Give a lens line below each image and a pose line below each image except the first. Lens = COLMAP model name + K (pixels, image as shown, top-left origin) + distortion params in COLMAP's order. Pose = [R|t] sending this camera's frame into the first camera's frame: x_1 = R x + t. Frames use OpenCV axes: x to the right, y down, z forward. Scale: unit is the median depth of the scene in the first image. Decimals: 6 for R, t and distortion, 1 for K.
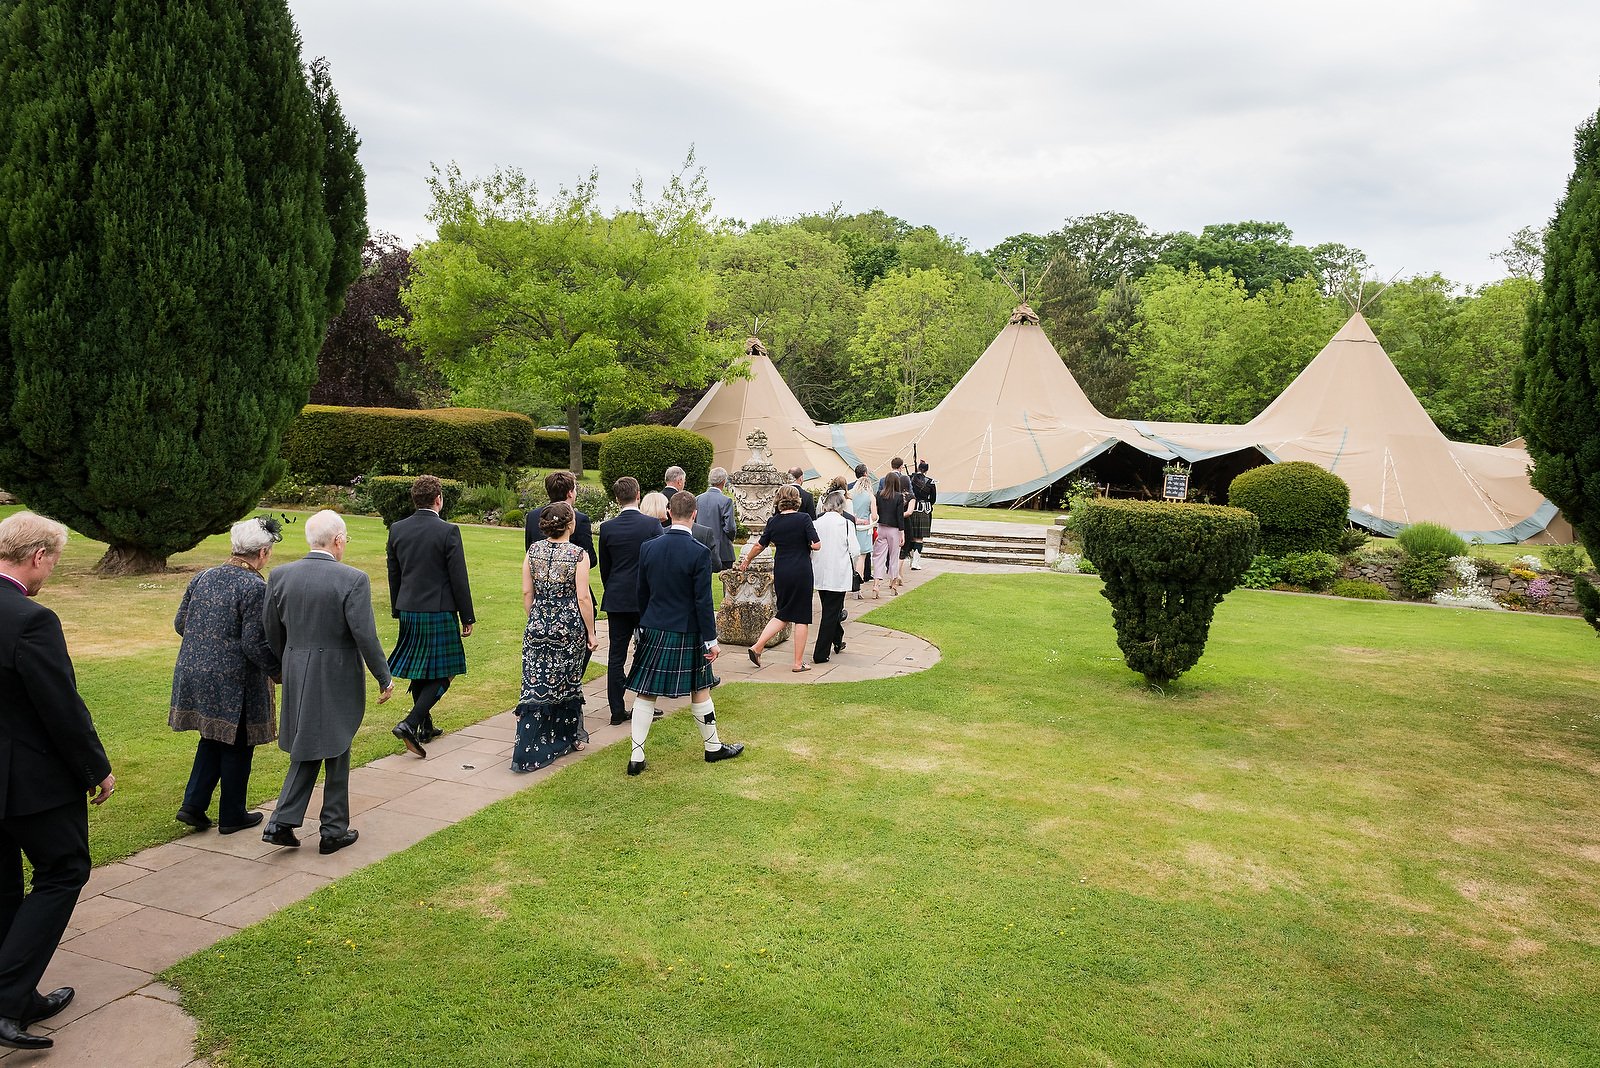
lens RADIAL K [[1125.4, 0, 799.9], [0, 1125.4, 556.4], [0, 0, 1]] dist [0.002153, -0.000341]
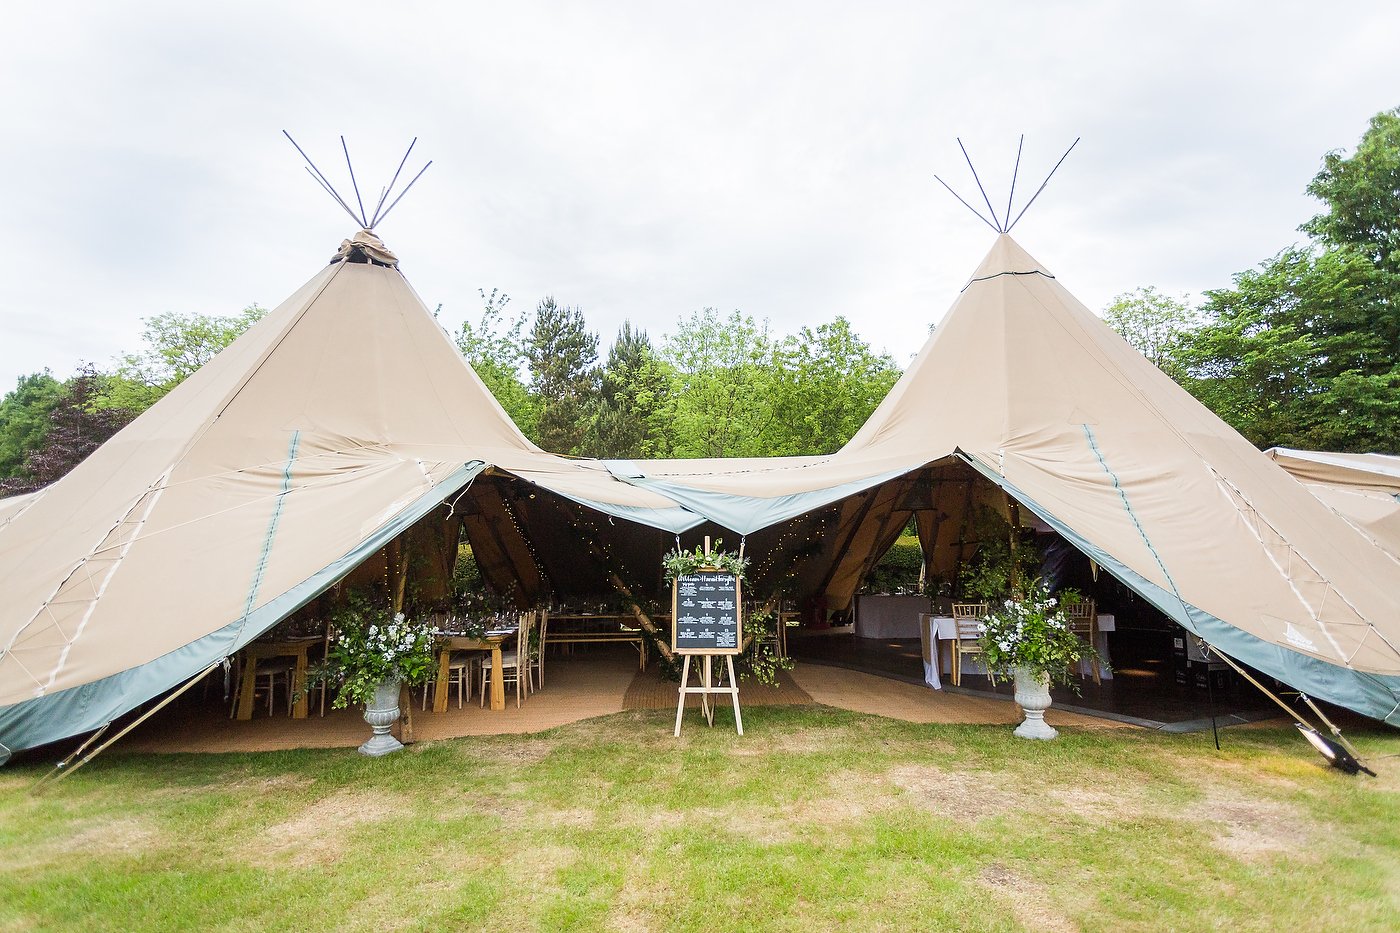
lens RADIAL K [[683.1, 0, 700.0], [0, 683.1, 466.5], [0, 0, 1]] dist [-0.001911, -0.000469]
pose [[0.954361, -0.037901, 0.296241, 0.273792], [0.102165, 0.973503, -0.204582, -0.062603], [-0.280638, 0.225510, 0.932945, 0.803553]]
